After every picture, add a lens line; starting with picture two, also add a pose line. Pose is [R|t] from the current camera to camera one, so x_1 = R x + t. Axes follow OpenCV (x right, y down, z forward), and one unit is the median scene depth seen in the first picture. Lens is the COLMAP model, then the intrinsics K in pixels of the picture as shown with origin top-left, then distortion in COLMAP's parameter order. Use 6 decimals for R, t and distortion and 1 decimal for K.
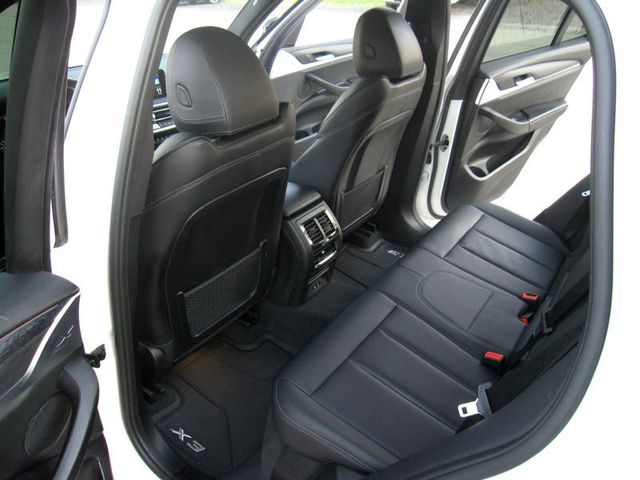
lens RADIAL K [[534.8, 0, 320.0], [0, 534.8, 240.0], [0, 0, 1]] dist [-0.086711, 0.075360]
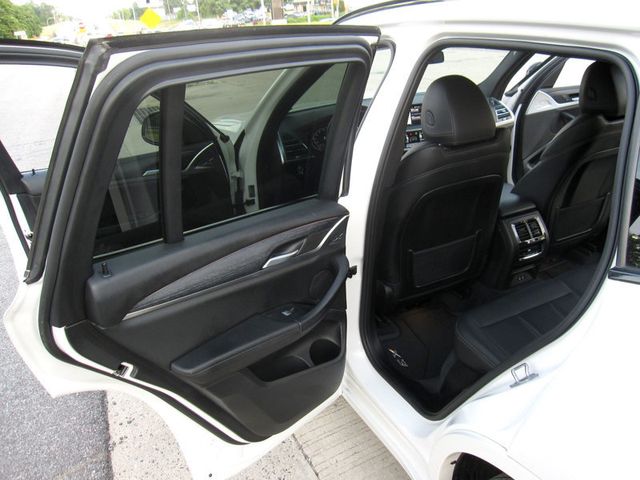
lens RADIAL K [[534.8, 0, 320.0], [0, 534.8, 240.0], [0, 0, 1]] dist [-0.086711, 0.075360]
pose [[0.865586, 0.149480, -0.477929, 0.192634], [-0.178273, 0.983864, -0.015154, 0.119408], [0.467952, 0.098319, 0.878268, -0.364945]]
